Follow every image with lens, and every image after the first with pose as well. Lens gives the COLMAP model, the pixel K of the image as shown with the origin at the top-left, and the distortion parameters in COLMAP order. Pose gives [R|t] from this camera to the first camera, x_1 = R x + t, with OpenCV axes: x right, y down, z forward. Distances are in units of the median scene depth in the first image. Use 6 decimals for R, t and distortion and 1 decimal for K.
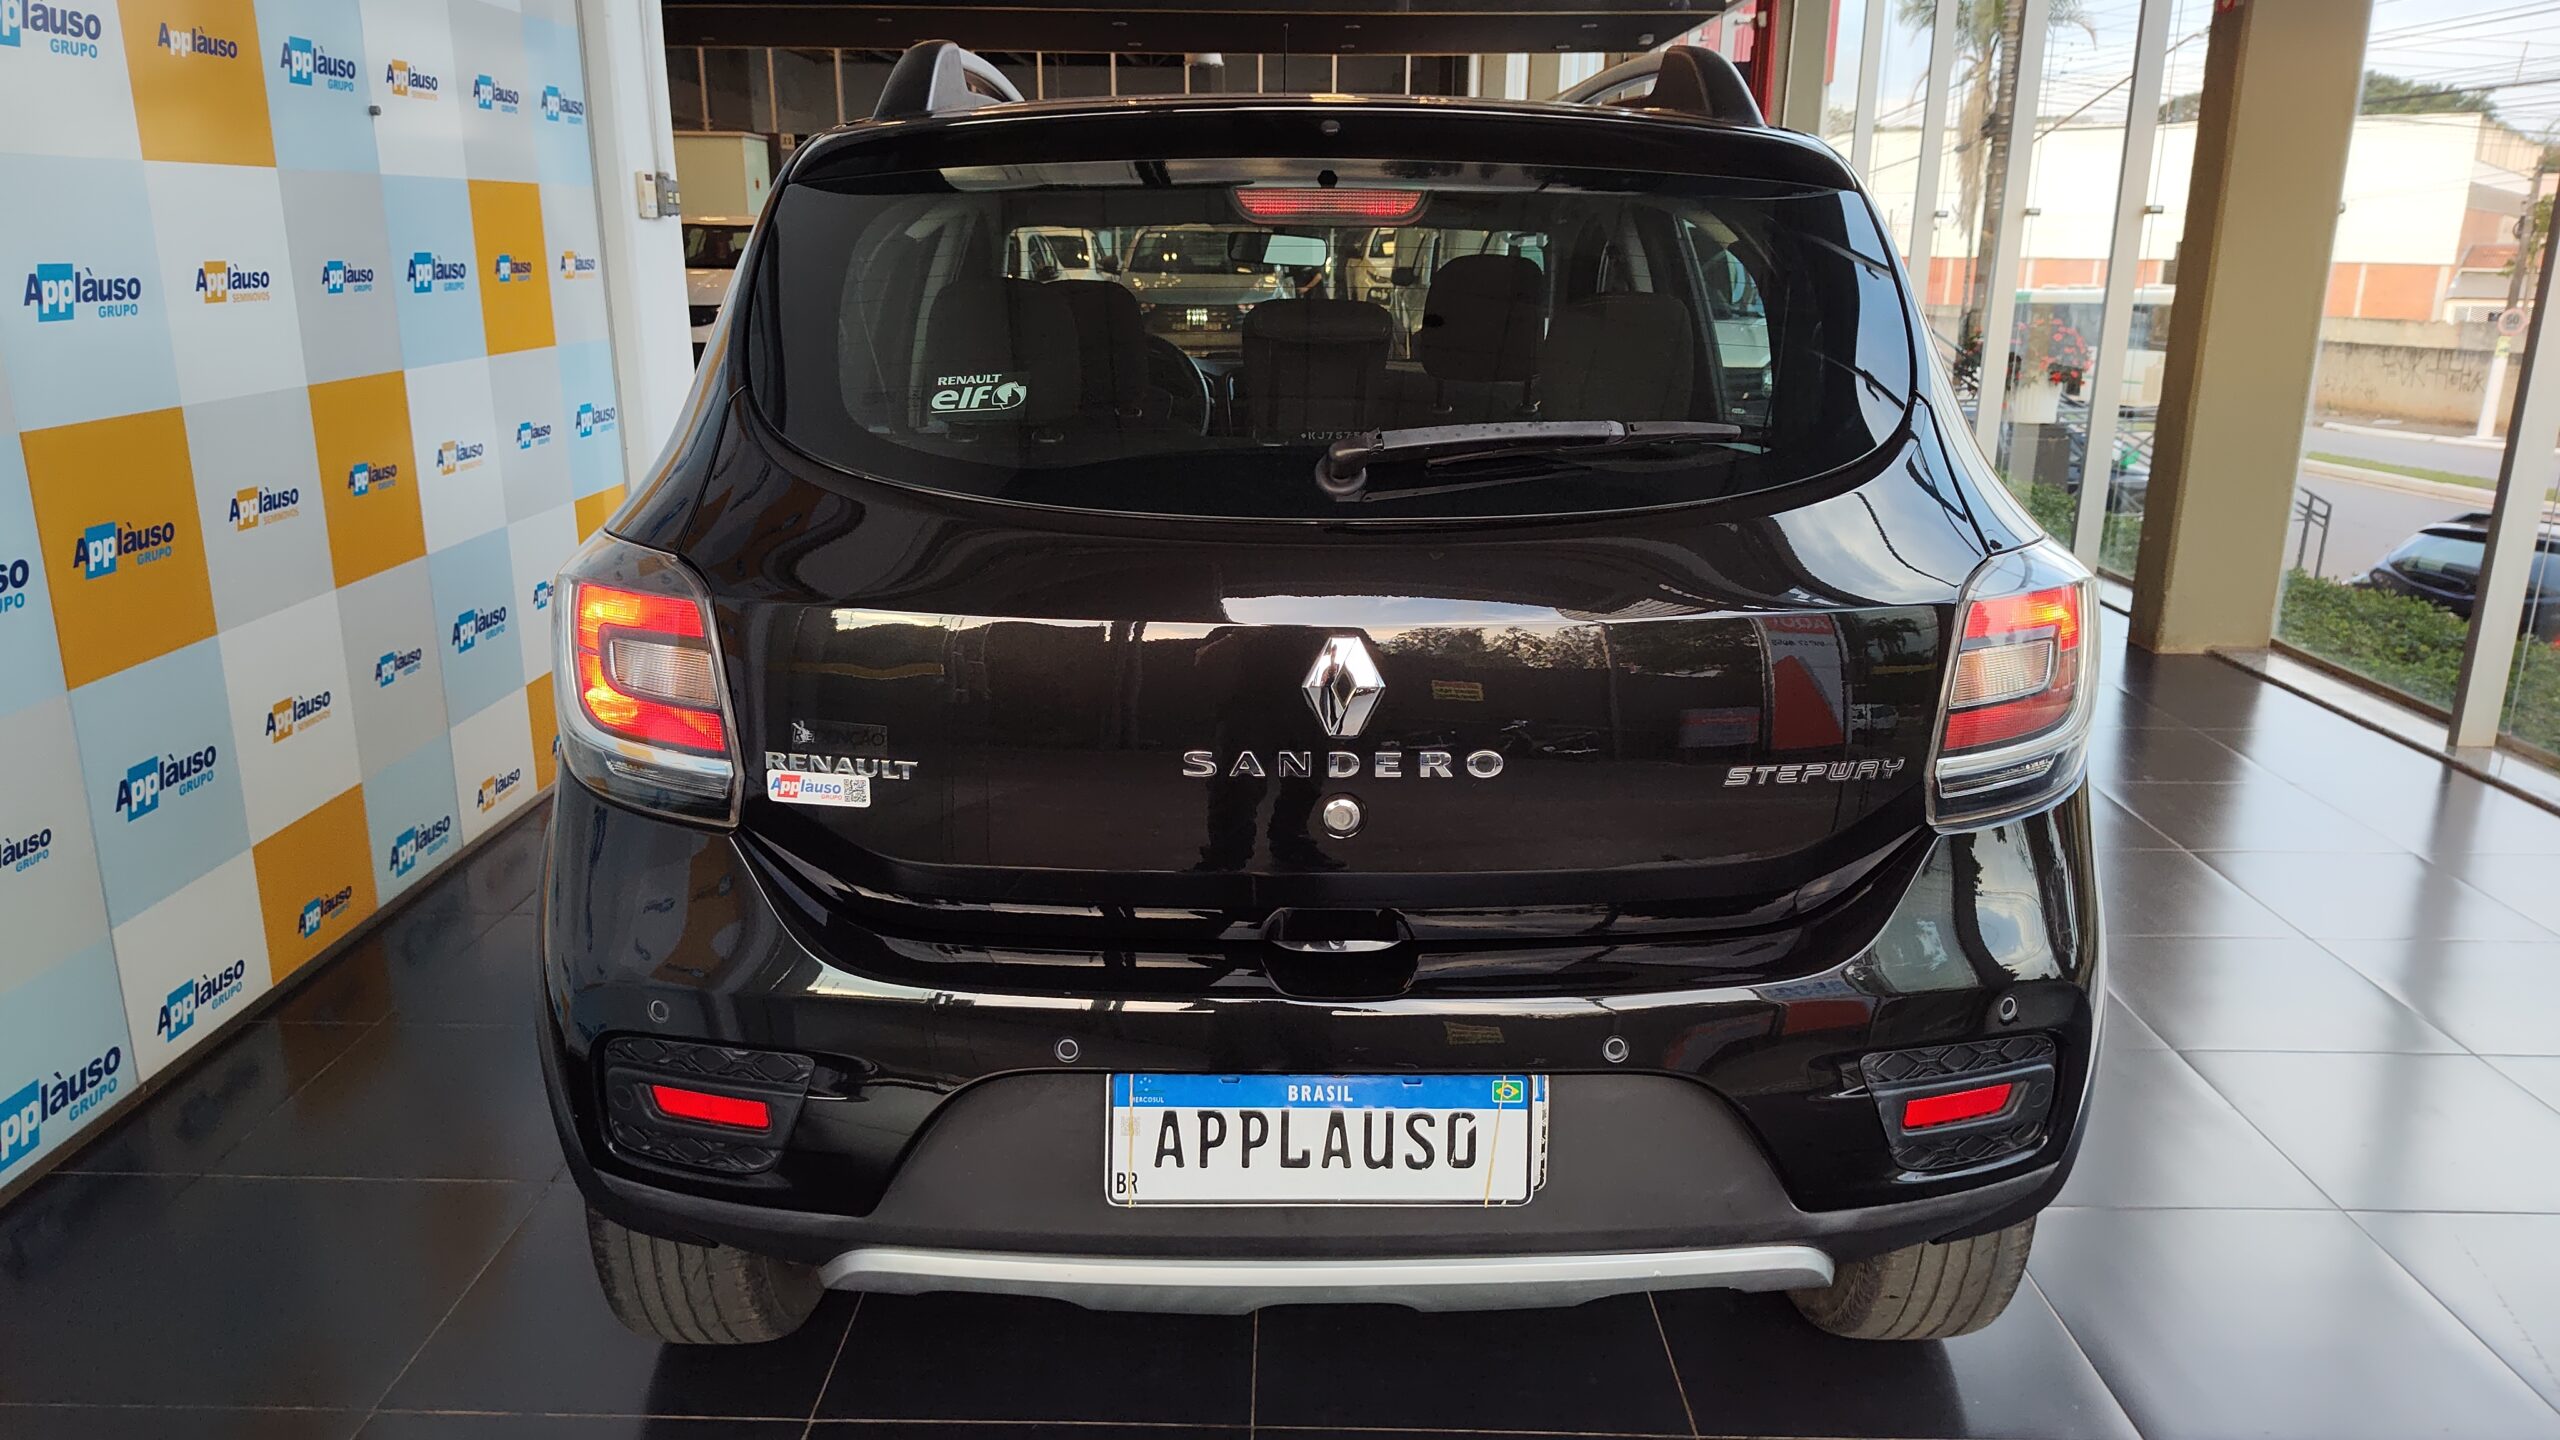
lens RADIAL K [[1784.7, 0, 1275.5], [0, 1784.7, 756.1], [0, 0, 1]] dist [-0.004110, -0.003035]
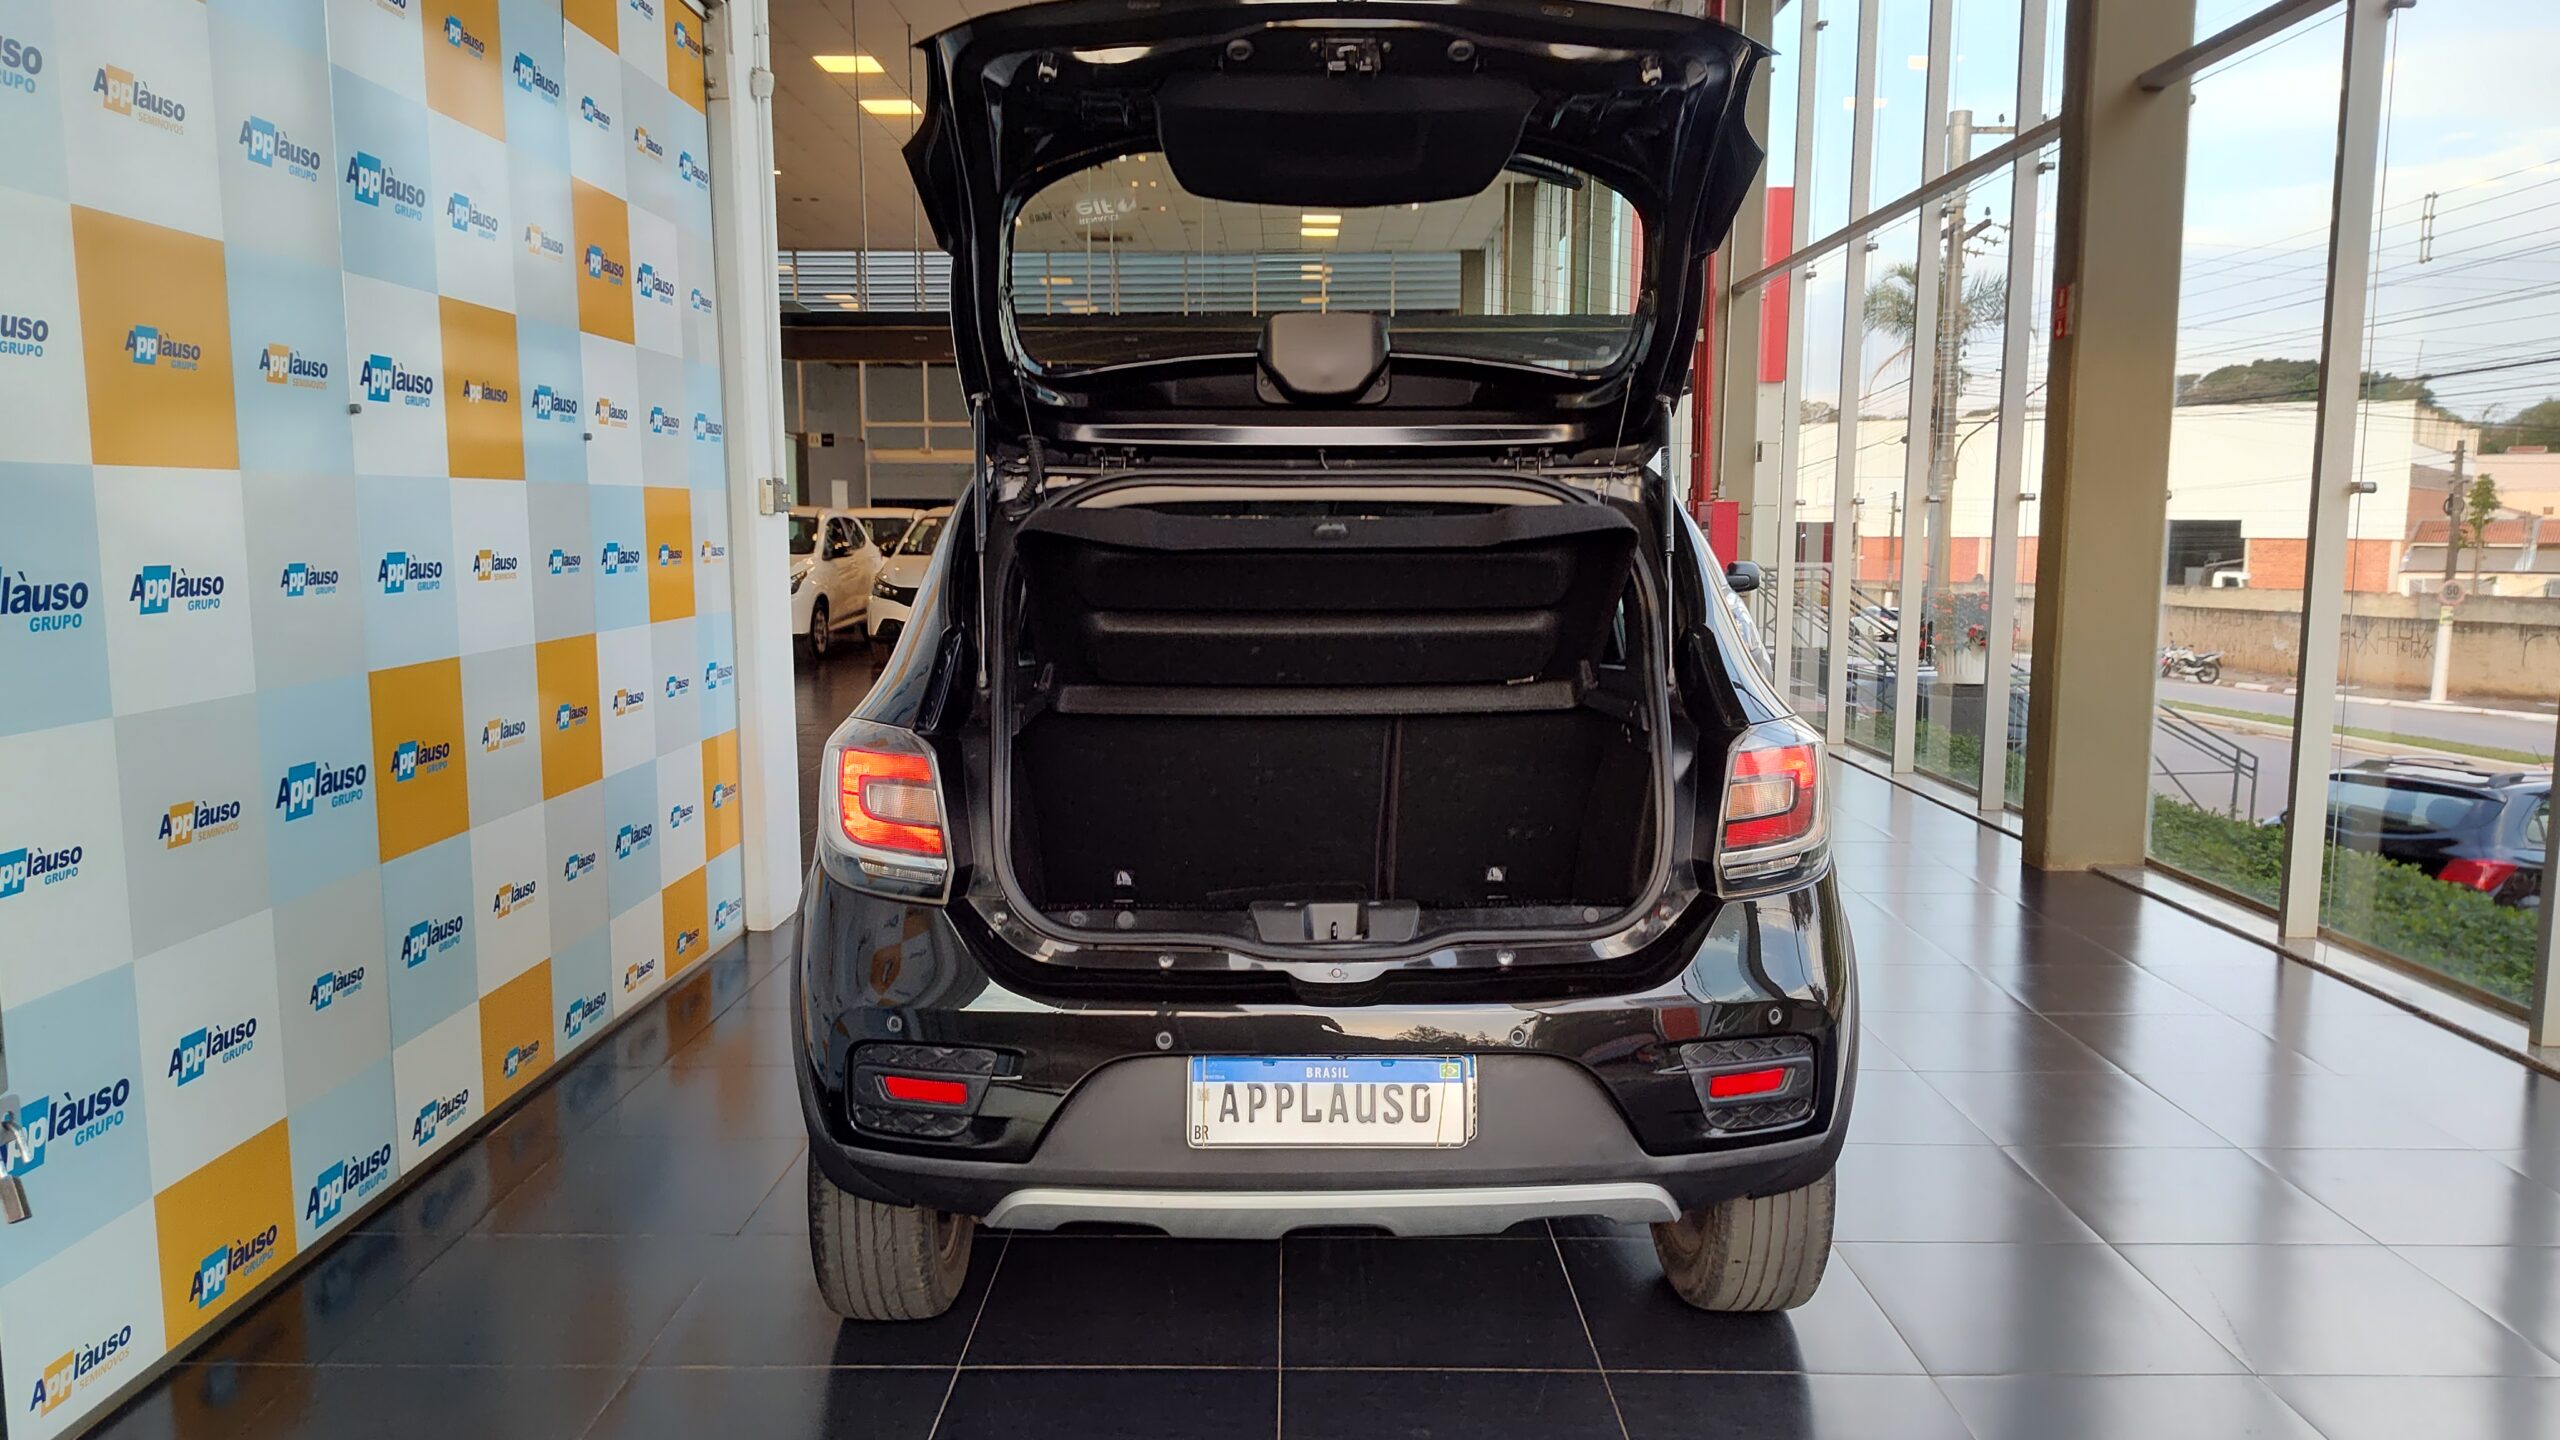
lens RADIAL K [[1784.7, 0, 1275.5], [0, 1784.7, 756.1], [0, 0, 1]] dist [-0.004110, -0.003035]
pose [[0.999972, -0.006935, 0.002715, -0.011223], [0.007267, 0.988330, -0.152156, 0.079178], [-0.001628, 0.152171, 0.988353, -0.286899]]
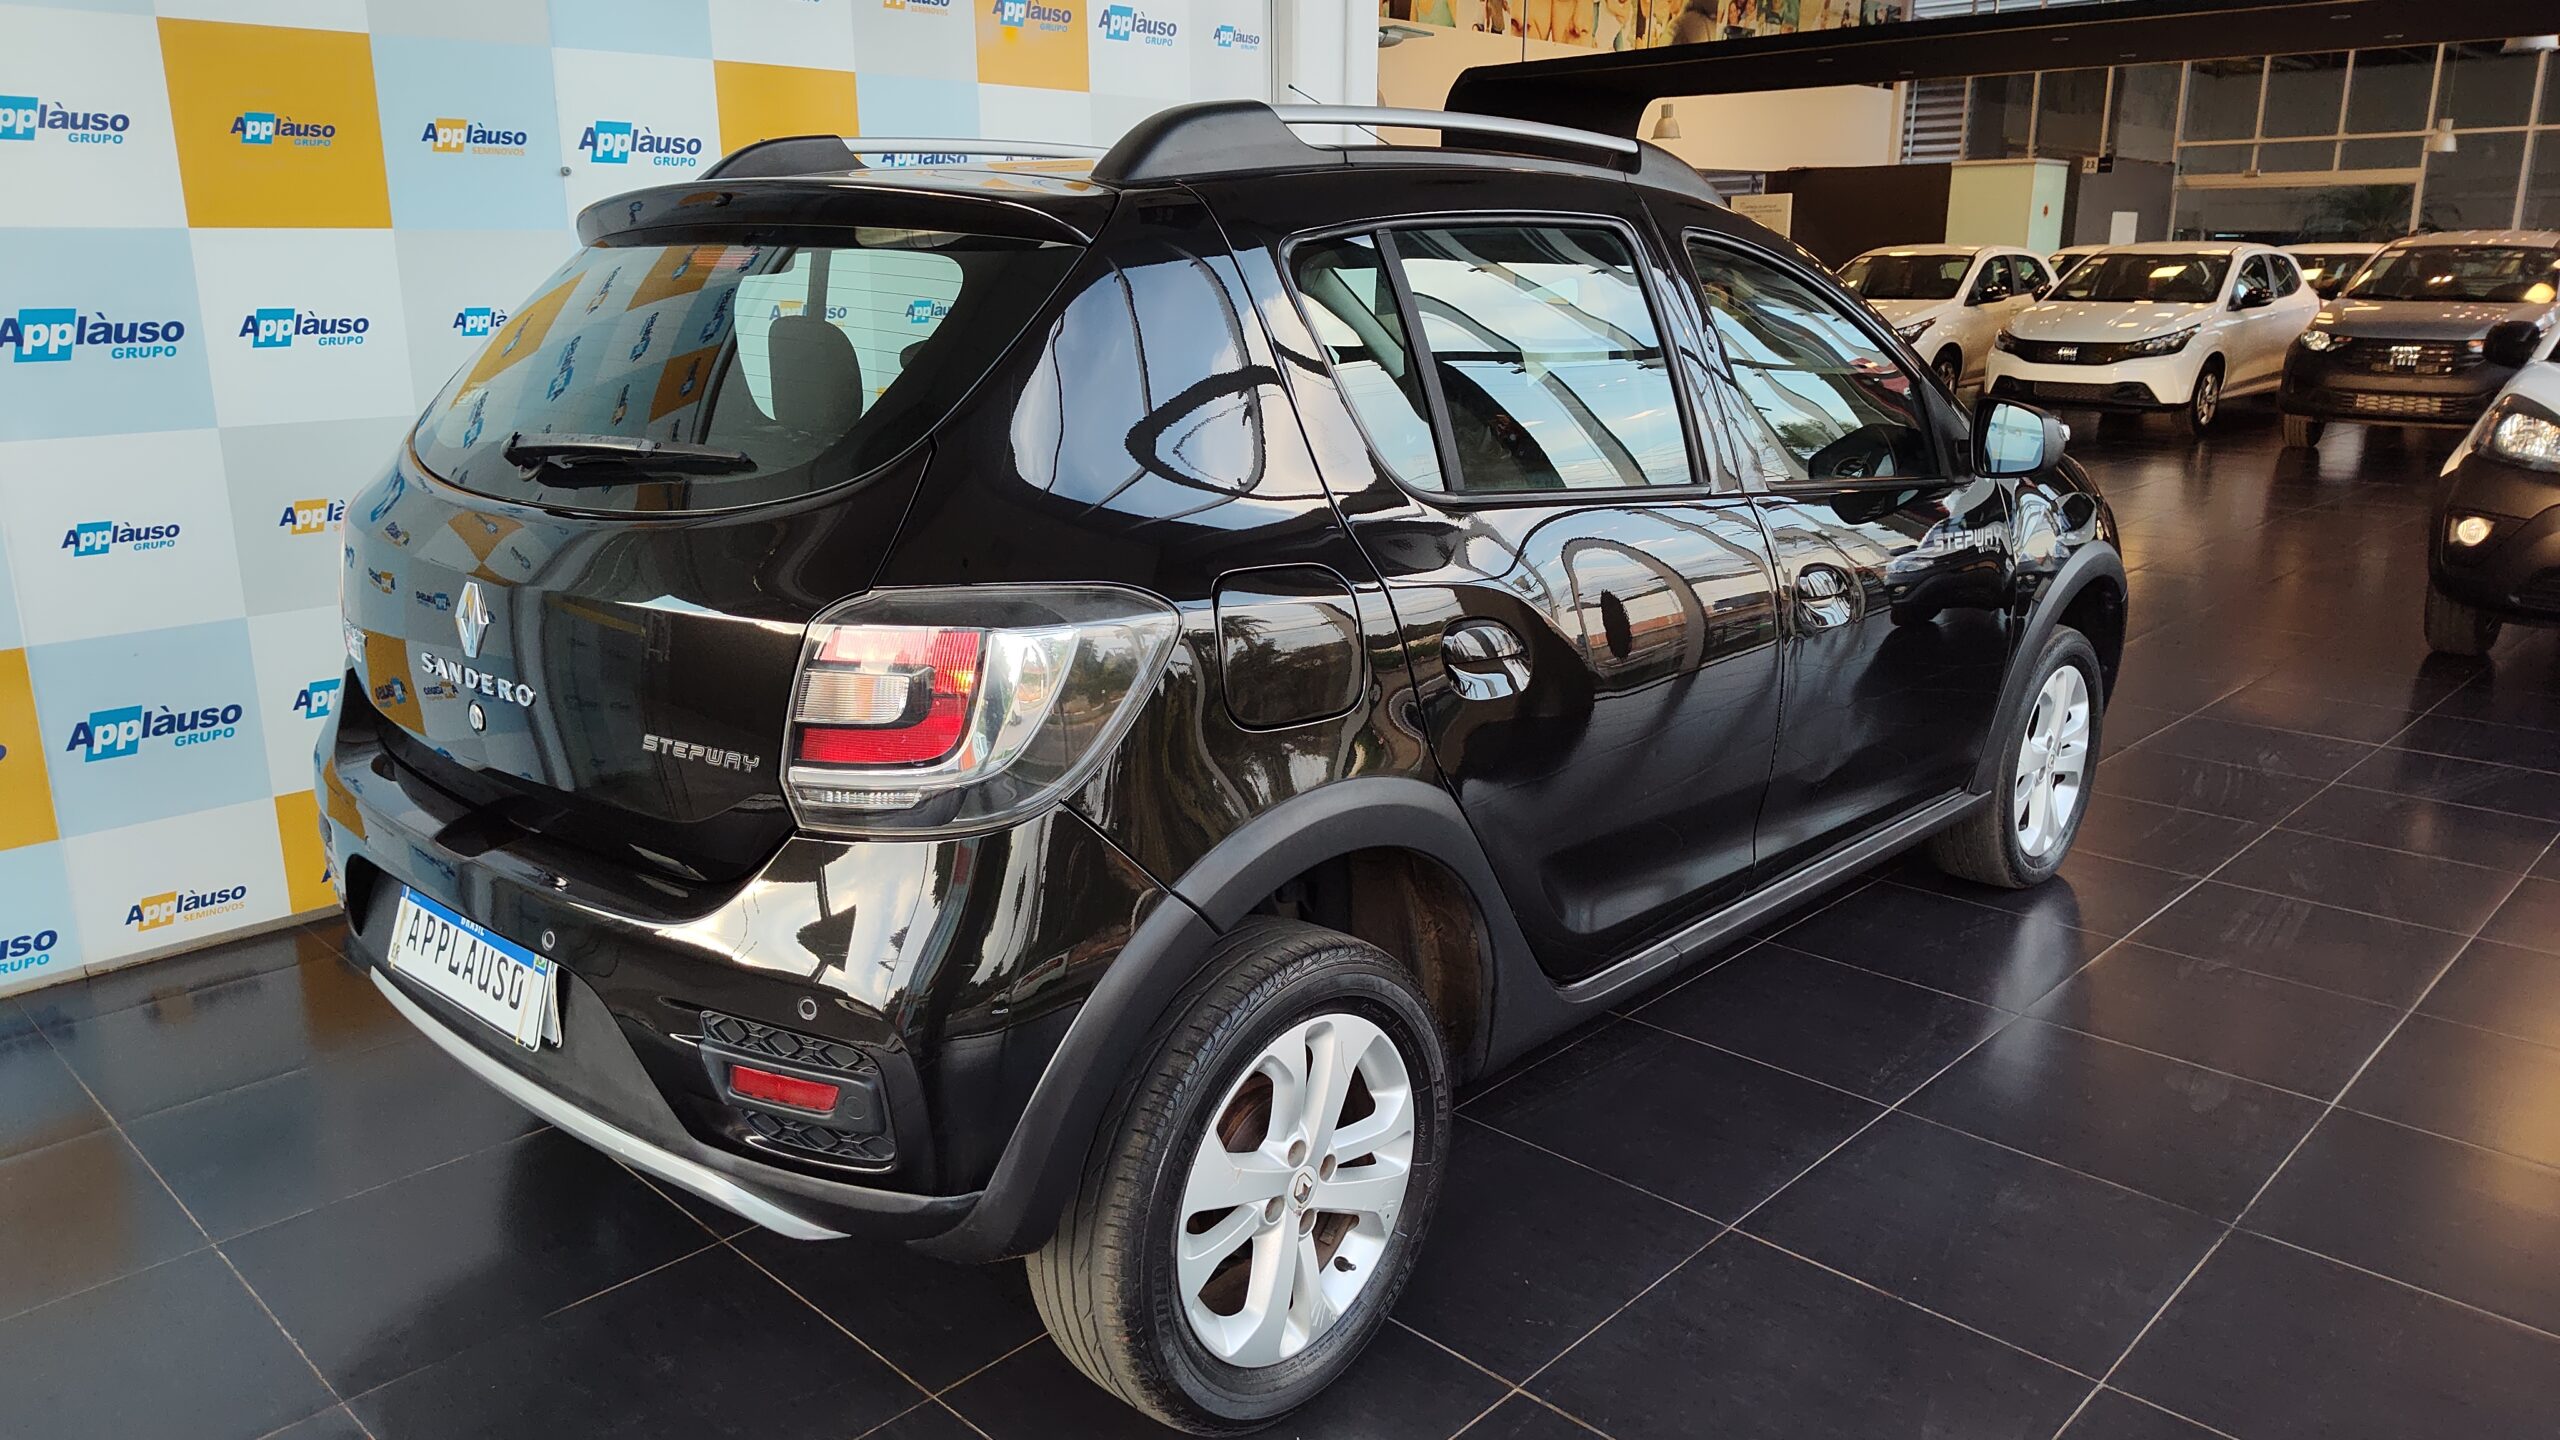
lens RADIAL K [[1744.0, 0, 1267.8], [0, 1744.0, 708.9], [0, 0, 1]] dist [0.003483, 0.000904]
pose [[0.720605, 0.161571, -0.674257, 0.675289], [-0.184089, 0.982151, 0.038608, -0.066149], [0.668460, 0.096303, 0.737487, 0.217025]]
